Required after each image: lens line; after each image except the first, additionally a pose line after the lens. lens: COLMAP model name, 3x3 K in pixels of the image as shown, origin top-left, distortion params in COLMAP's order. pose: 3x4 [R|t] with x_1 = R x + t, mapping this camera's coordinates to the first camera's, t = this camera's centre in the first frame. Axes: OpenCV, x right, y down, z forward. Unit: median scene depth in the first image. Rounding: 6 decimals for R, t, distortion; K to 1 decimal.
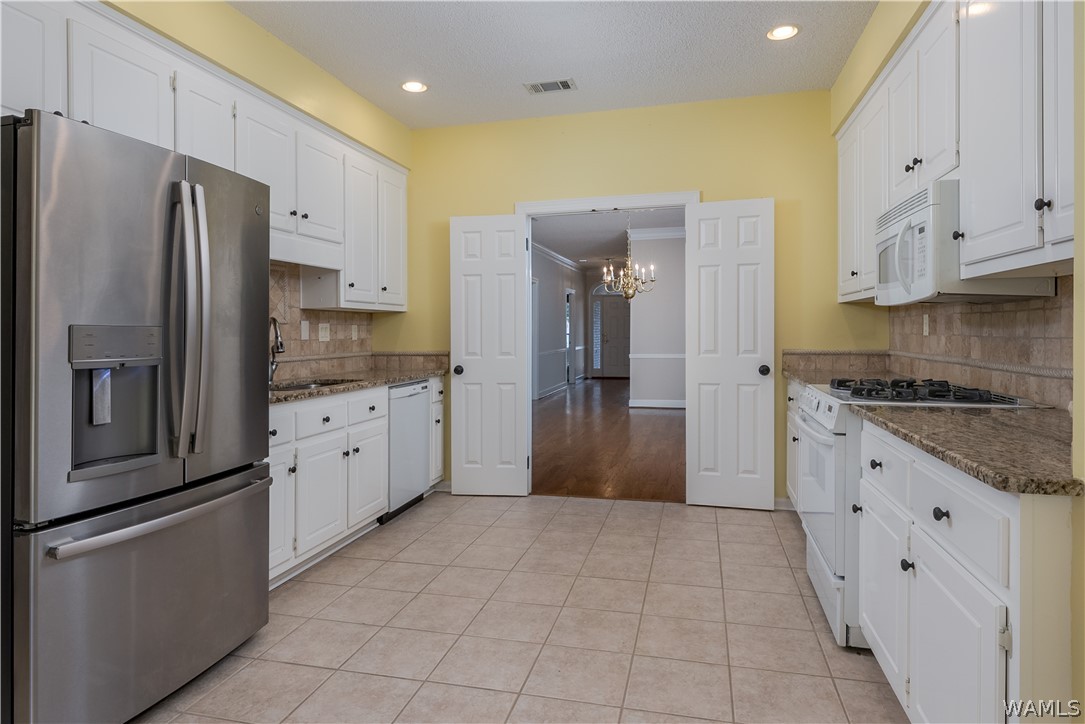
lens RADIAL K [[618.7, 0, 543.5], [0, 618.7, 327.9], [0, 0, 1]] dist [0.000119, -0.000209]
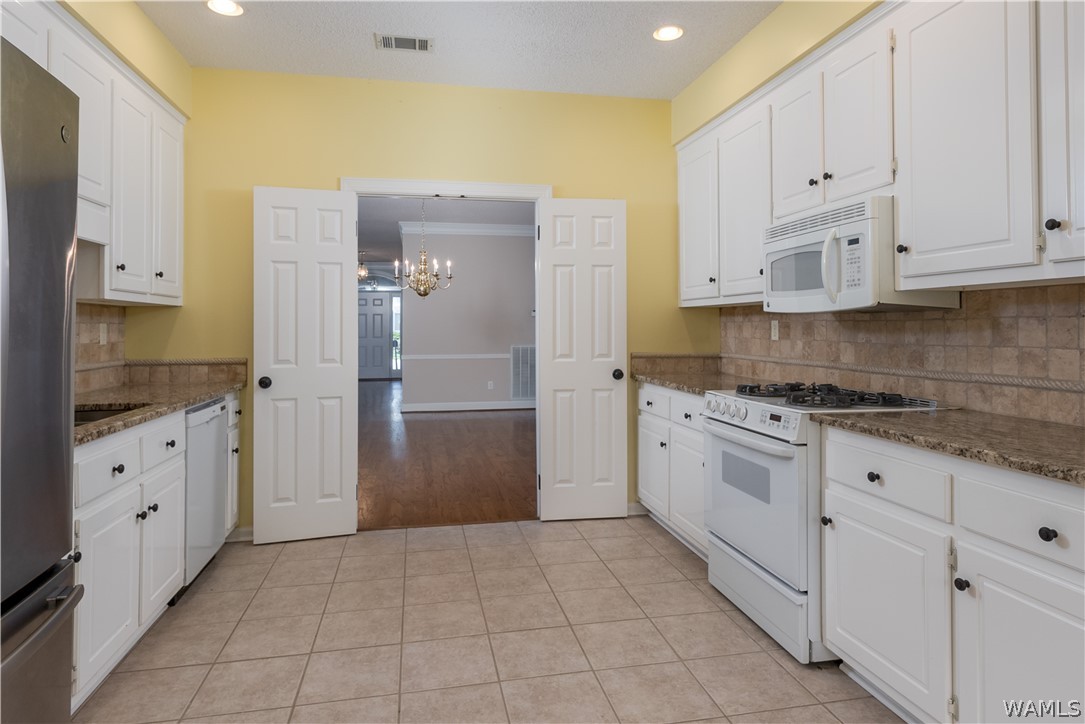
lens RADIAL K [[622.8, 0, 542.6], [0, 622.8, 316.9], [0, 0, 1]] dist [0.000051, -0.000524]
pose [[0.905316, 0.014637, 0.424487, -0.207250], [-0.008829, 0.999839, -0.015646, -0.007341], [-0.424648, 0.010417, 0.905299, 0.187640]]
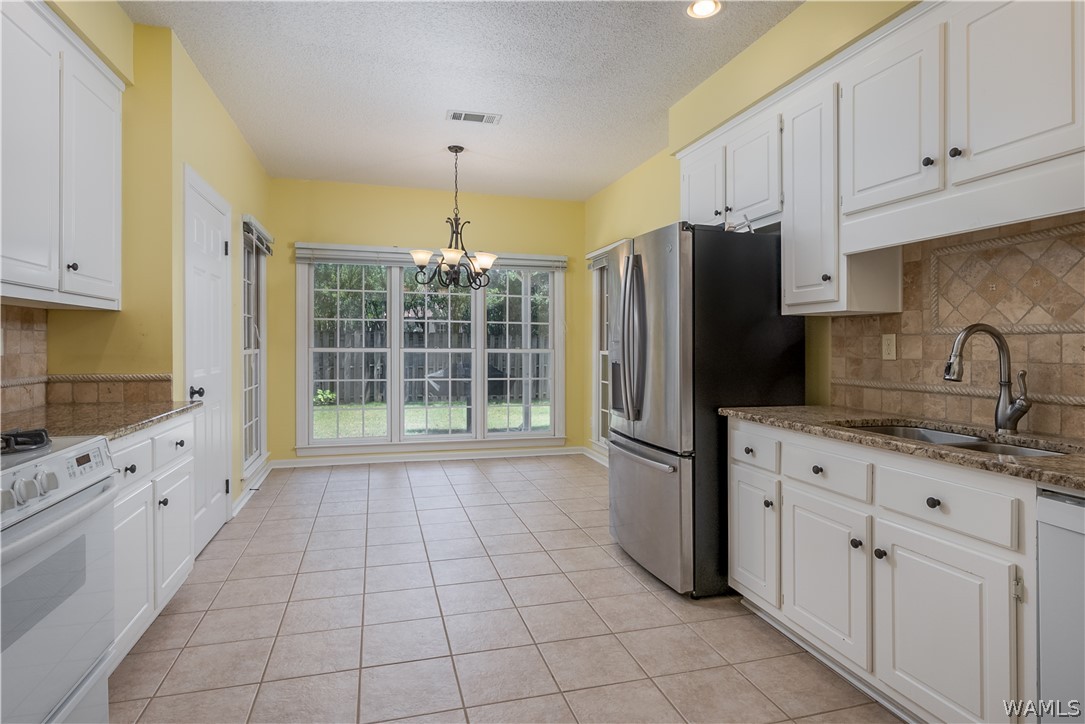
lens RADIAL K [[589.5, 0, 543.3], [0, 589.5, 345.4], [0, 0, 1]] dist [-0.000571, -0.000213]
pose [[-0.868923, 0.006186, -0.494909, 0.235726], [0.007802, 0.999969, -0.001201, 0.002868], [0.494886, -0.004905, -0.868944, 1.305649]]
